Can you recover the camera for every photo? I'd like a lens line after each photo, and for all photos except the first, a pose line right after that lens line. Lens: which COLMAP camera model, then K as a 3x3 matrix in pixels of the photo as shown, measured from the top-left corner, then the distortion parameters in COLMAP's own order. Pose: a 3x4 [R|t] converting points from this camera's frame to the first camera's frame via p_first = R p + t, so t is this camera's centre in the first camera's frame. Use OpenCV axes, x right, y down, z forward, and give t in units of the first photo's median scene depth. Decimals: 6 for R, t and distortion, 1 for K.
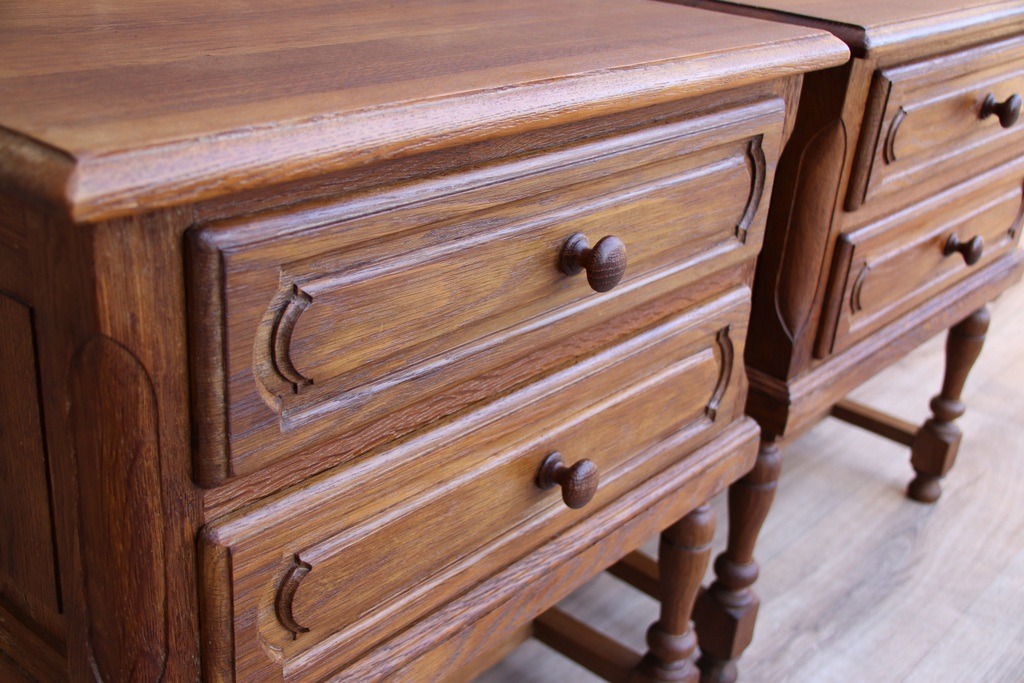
lens RADIAL K [[1164.9, 0, 510.6], [0, 1164.9, 353.5], [0, 0, 1]] dist [-0.030323, 0.314927]
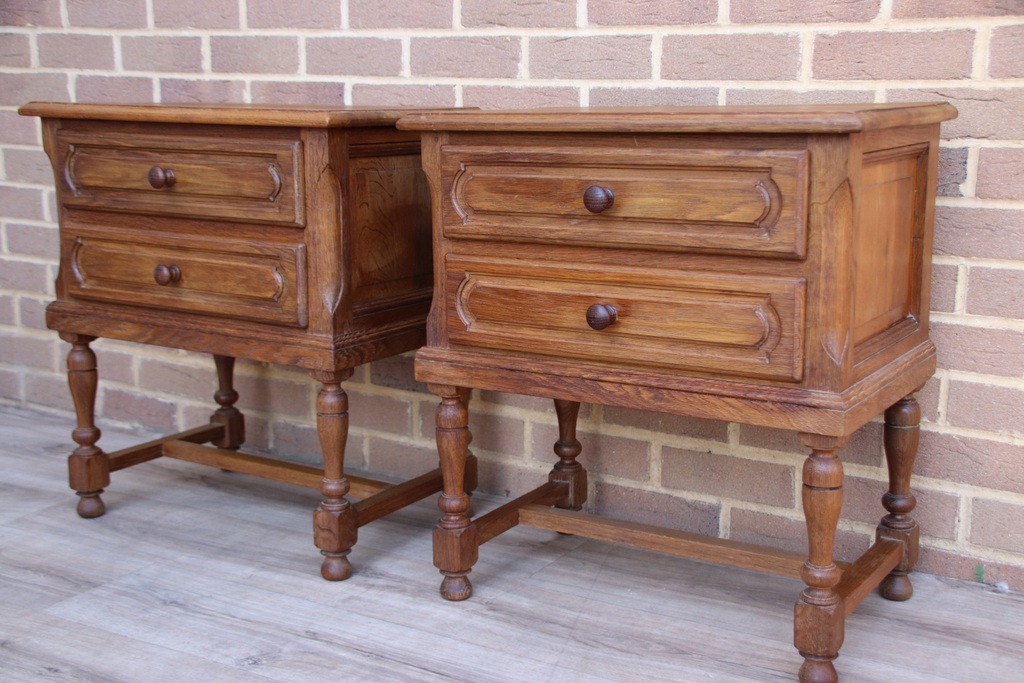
lens RADIAL K [[1302.0, 0, 515.1], [0, 1302.0, 355.7], [0, 0, 1]] dist [0.015960, 0.507167]
pose [[0.156982, 0.126253, -0.979498, 3.960529], [-0.398804, 0.915440, 0.054081, -0.235871], [0.903500, 0.382138, 0.194058, 1.628844]]
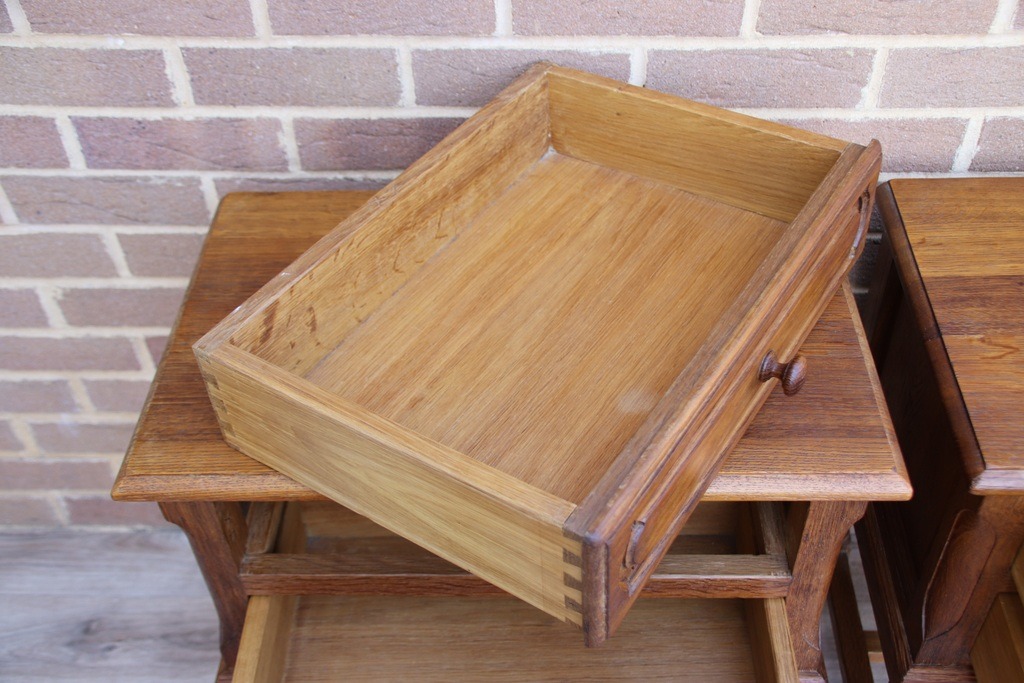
lens RADIAL K [[1081.2, 0, 521.6], [0, 1081.2, 345.3], [0, 0, 1]] dist [-0.050128, 0.258631]
pose [[0.624305, 0.468161, -0.625355, 0.989293], [-0.250937, 0.878285, 0.406997, -1.097800], [0.739779, -0.097166, 0.665797, 0.168002]]
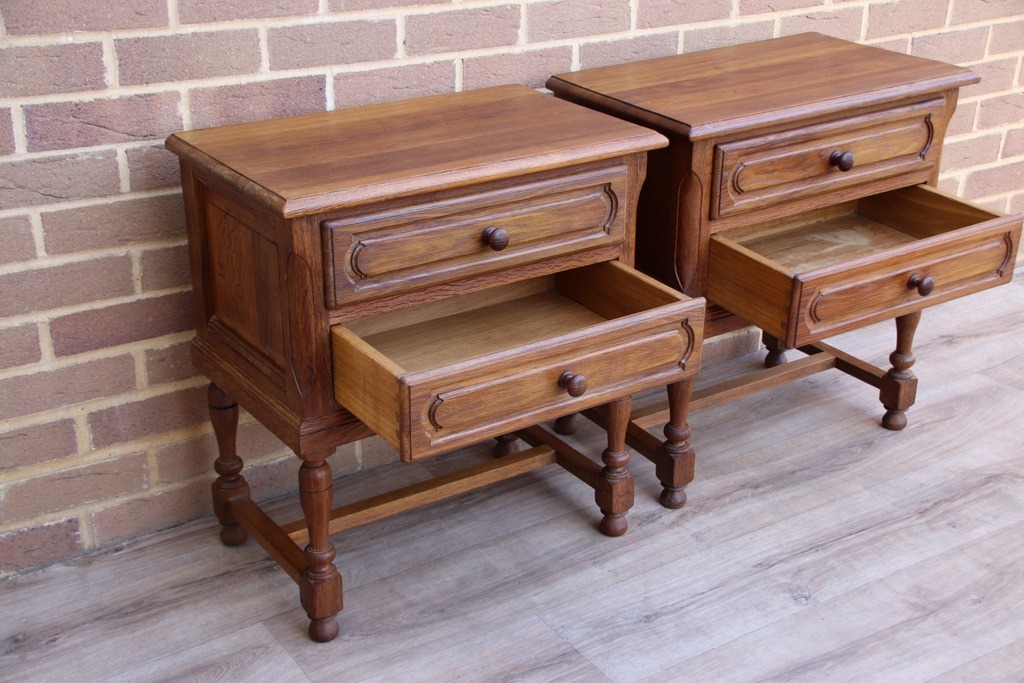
lens RADIAL K [[1408.5, 0, 514.9], [0, 1408.5, 351.7], [0, 0, 1]] dist [0.060862, 0.603774]
pose [[0.959608, 0.043327, -0.277984, 1.173437], [-0.049655, 0.998642, -0.015761, 0.252811], [0.276924, 0.028928, 0.960456, -2.269965]]
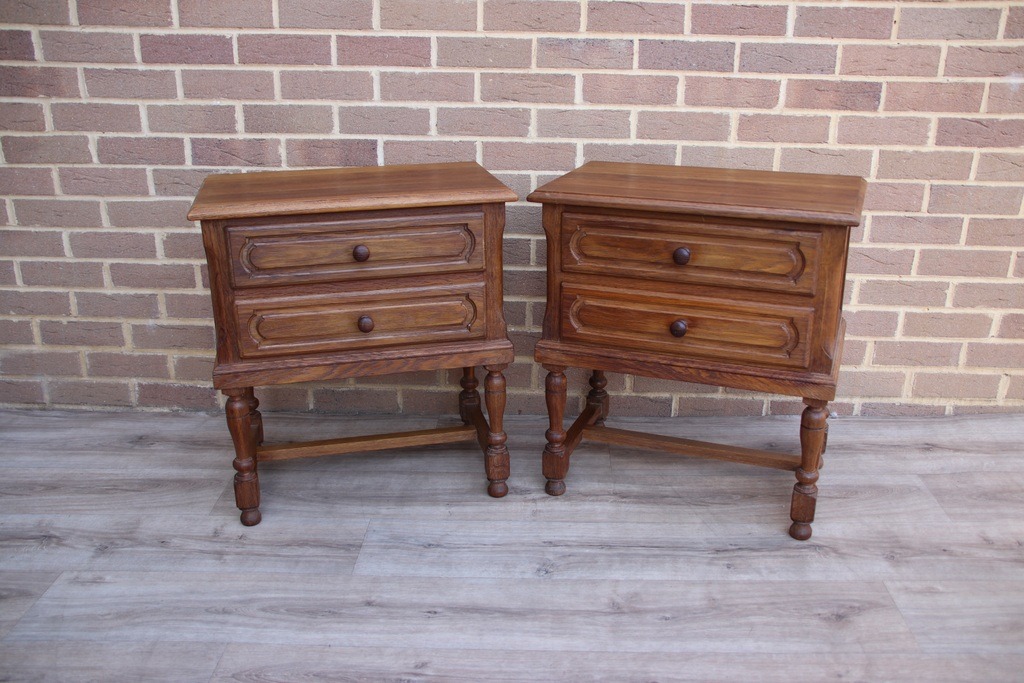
lens RADIAL K [[935.6, 0, 517.0], [0, 935.6, 350.1], [0, 0, 1]] dist [-0.120653, 0.187773]
pose [[0.626291, 0.196448, -0.754432, 3.199363], [-0.279995, 0.959842, 0.017498, 0.055059], [0.727573, 0.200278, 0.656145, -0.509791]]
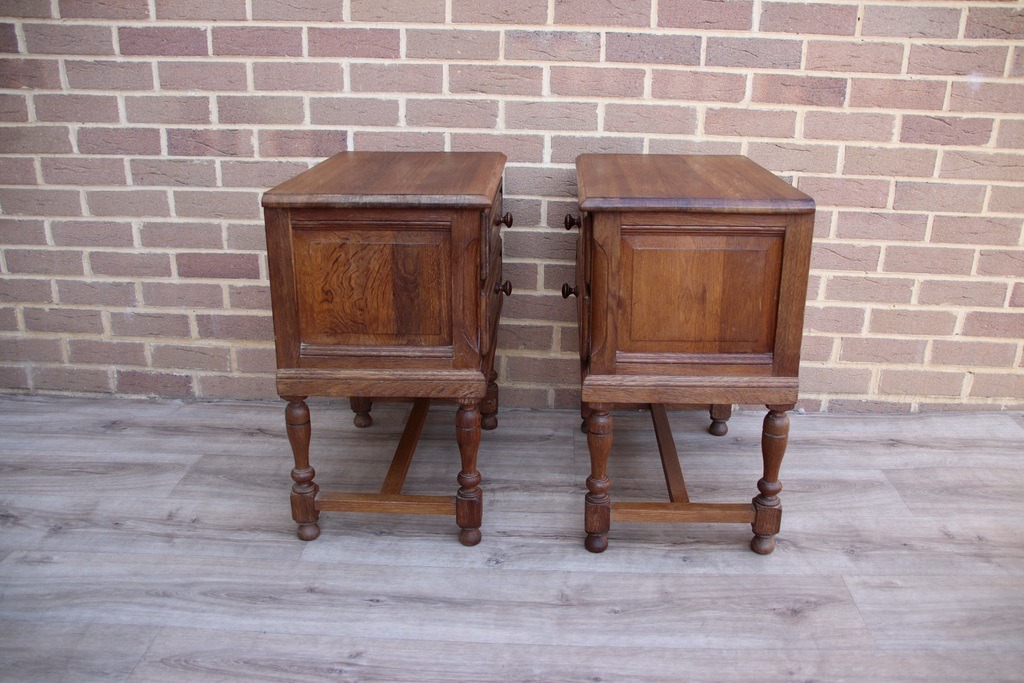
lens RADIAL K [[862.8, 0, 518.7], [0, 862.8, 346.1], [0, 0, 1]] dist [-0.147076, 0.141631]
pose [[0.616108, 0.189948, -0.764415, 3.093479], [-0.292445, 0.956280, 0.001917, 0.098828], [0.731359, 0.222368, 0.644722, -0.118332]]
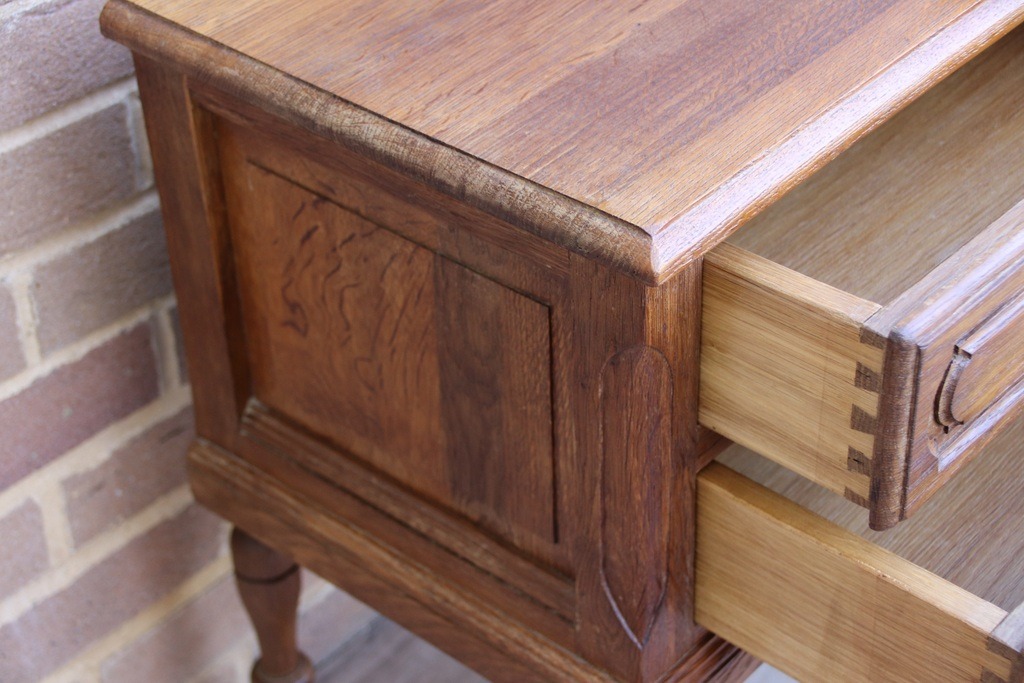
lens RADIAL K [[2023.2, 0, 512.0], [0, 2023.2, 341.5], [0, 0, 1]] dist [0.344507, 0.142308]
pose [[0.993769, -0.075570, -0.081930, -0.271531], [0.091309, 0.973515, 0.209596, -0.416132], [0.063921, -0.215771, 0.974350, -0.947137]]
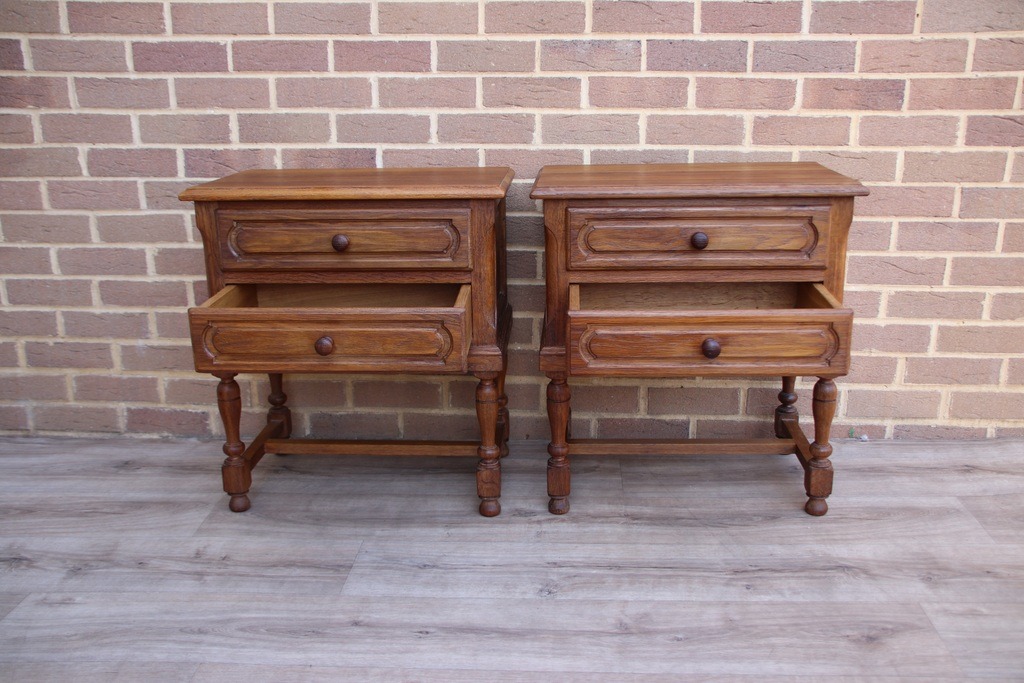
lens RADIAL K [[968.3, 0, 515.3], [0, 968.3, 353.8], [0, 0, 1]] dist [-0.105741, 0.220718]
pose [[0.604755, 0.142897, -0.783487, 3.226789], [-0.275914, 0.960439, -0.037800, 0.242914], [0.747090, 0.239035, 0.620257, -0.336010]]
